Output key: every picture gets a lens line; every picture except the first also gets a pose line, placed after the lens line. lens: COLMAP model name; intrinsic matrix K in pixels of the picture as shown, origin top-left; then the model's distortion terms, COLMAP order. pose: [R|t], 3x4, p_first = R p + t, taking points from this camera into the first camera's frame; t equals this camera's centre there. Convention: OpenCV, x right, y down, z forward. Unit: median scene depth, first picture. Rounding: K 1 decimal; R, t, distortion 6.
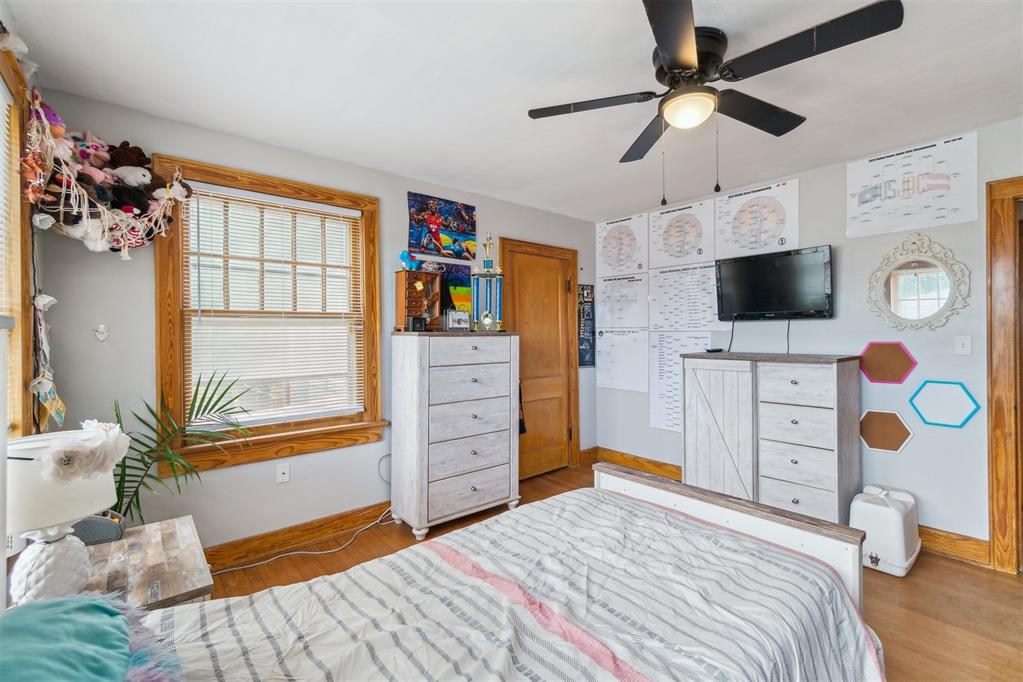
lens RADIAL K [[445.8, 0, 513.1], [0, 445.8, 333.6], [0, 0, 1]] dist [-0.000694, 0.000050]
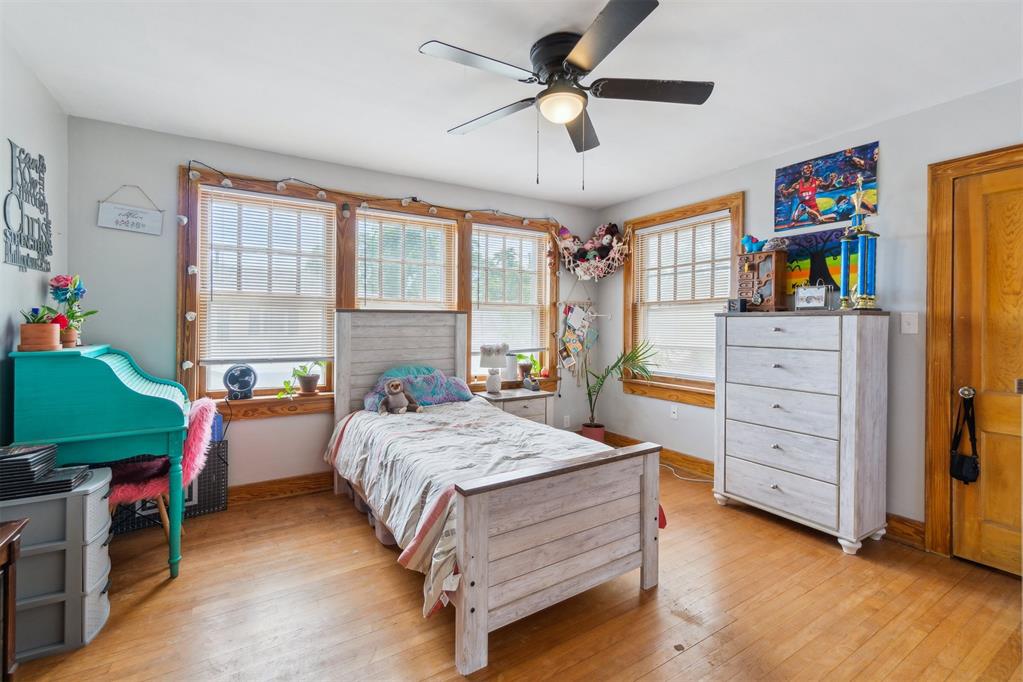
lens RADIAL K [[445.8, 0, 513.1], [0, 445.8, 333.6], [0, 0, 1]] dist [-0.000694, 0.000050]
pose [[-0.129446, 0.027336, -0.991210, 0.817402], [0.002565, 0.999626, 0.027233, 0.013644], [0.991583, 0.000983, -0.129468, 0.552400]]
